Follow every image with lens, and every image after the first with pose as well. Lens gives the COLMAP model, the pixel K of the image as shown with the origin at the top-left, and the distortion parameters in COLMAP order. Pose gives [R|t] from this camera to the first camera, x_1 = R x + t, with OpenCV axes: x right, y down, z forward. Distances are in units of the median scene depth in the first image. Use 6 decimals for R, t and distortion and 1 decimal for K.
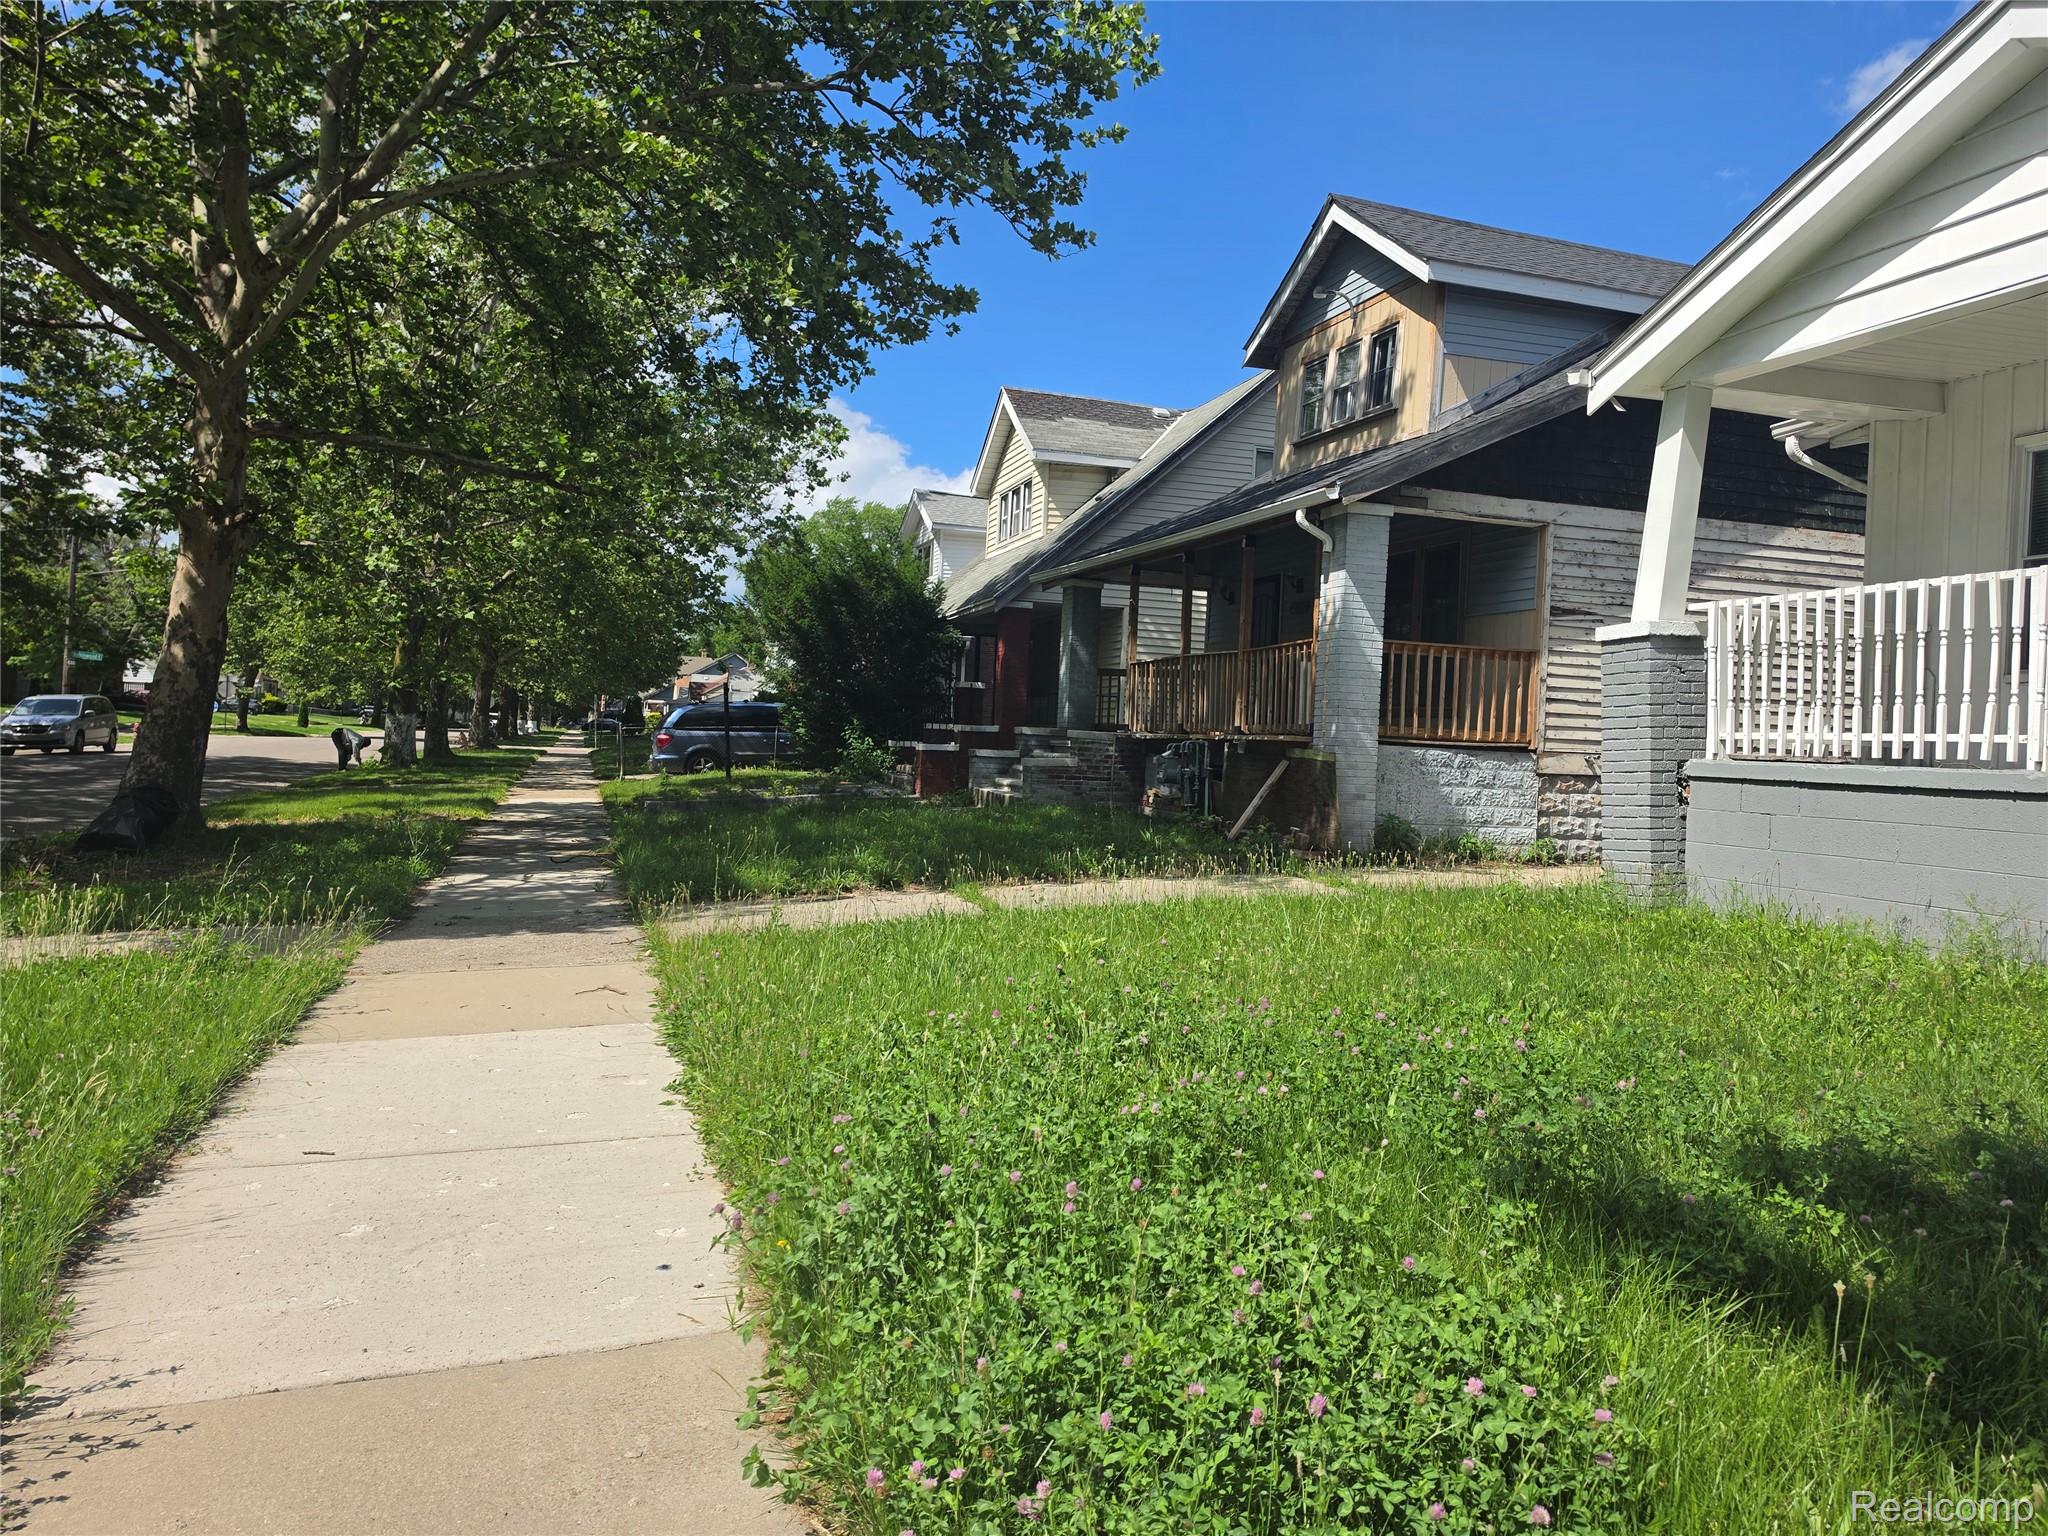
lens RADIAL K [[1418.8, 0, 1023.7], [0, 1418.8, 764.5], [0, 0, 1]] dist [0.020217, -0.025047]
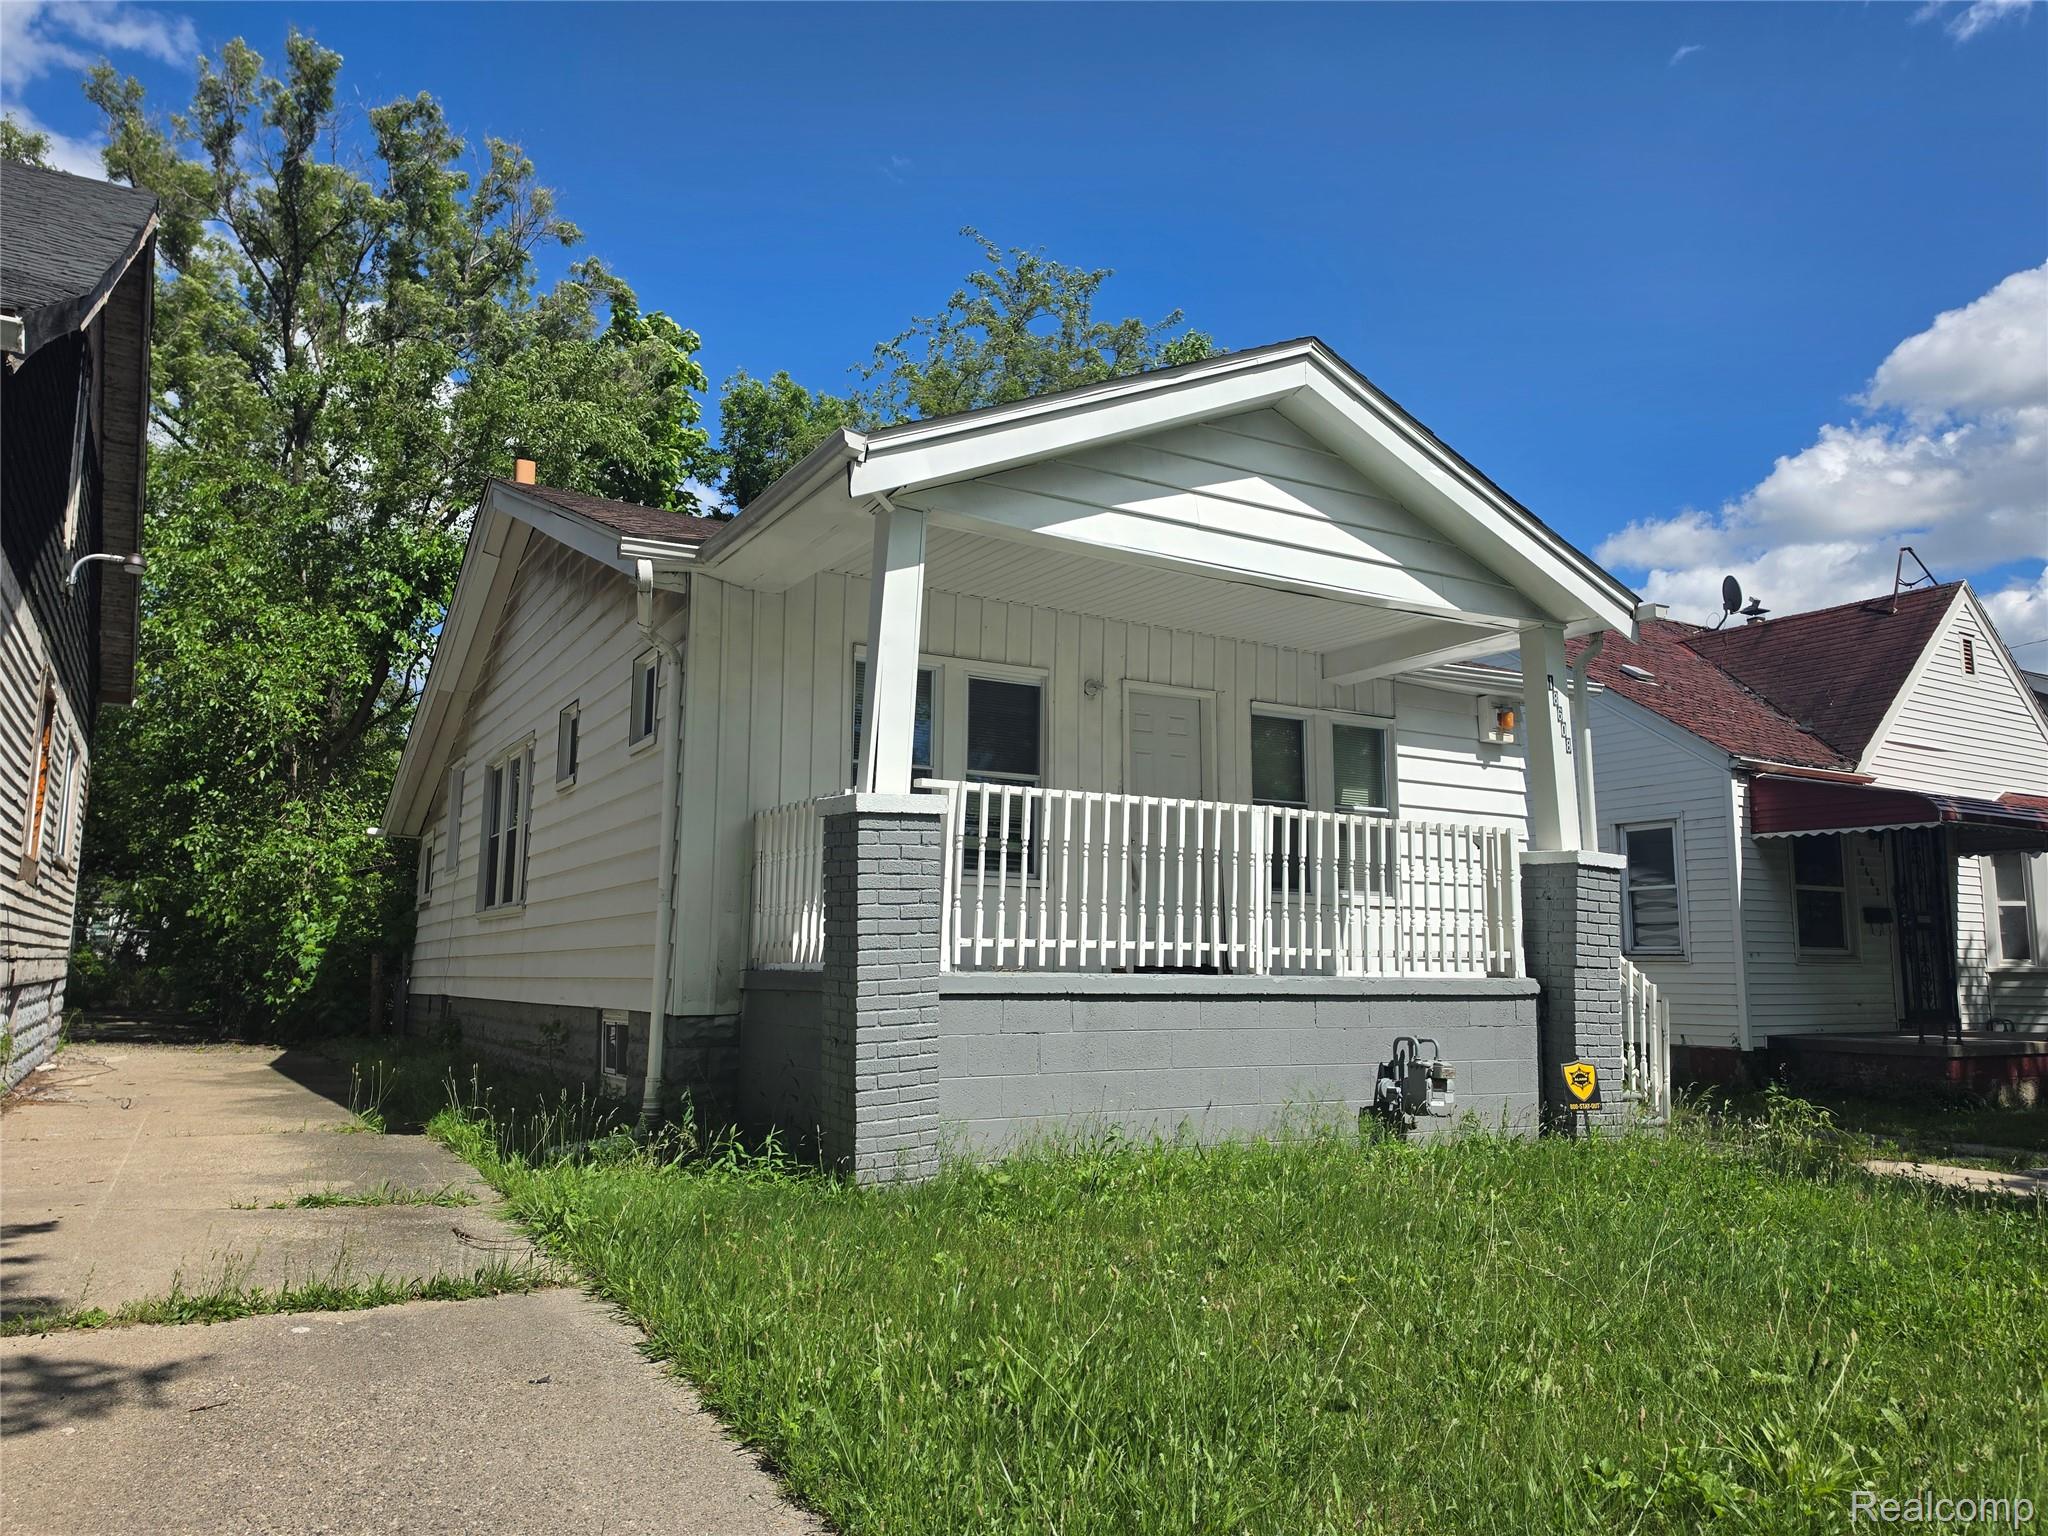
lens RADIAL K [[1418.8, 0, 1012.8], [0, 1418.8, 769.4], [0, 0, 1]] dist [0.020217, -0.025047]
pose [[-0.194702, 0.101321, 0.975615, -0.213351], [-0.001341, 0.994622, -0.103563, -0.021804], [-0.980862, -0.021472, -0.193519, 0.720758]]
